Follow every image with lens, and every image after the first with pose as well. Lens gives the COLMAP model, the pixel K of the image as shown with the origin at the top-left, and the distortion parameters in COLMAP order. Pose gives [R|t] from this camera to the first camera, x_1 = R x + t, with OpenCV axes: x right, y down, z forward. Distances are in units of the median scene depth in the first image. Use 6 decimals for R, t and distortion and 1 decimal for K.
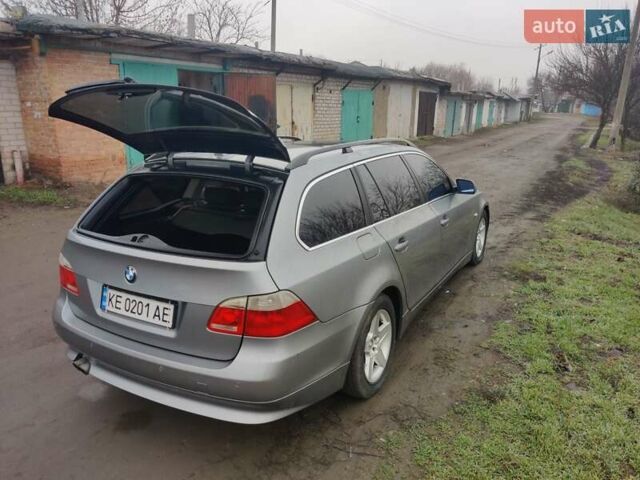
lens RADIAL K [[464.1, 0, 320.0], [0, 464.1, 240.0], [0, 0, 1]] dist [0.001248, -0.003096]
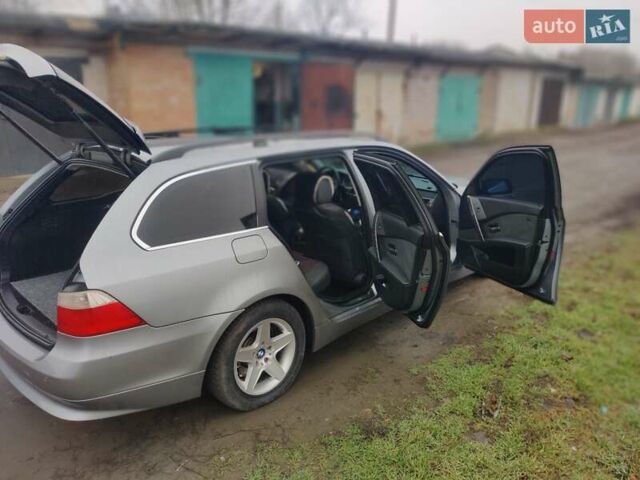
lens RADIAL K [[464.1, 0, 320.0], [0, 464.1, 240.0], [0, 0, 1]] dist [0.001248, -0.003096]
pose [[0.967755, 0.071936, -0.241403, 0.374266], [-0.066308, 0.997306, 0.031369, -0.035075], [0.243009, -0.014351, 0.969918, 0.110589]]
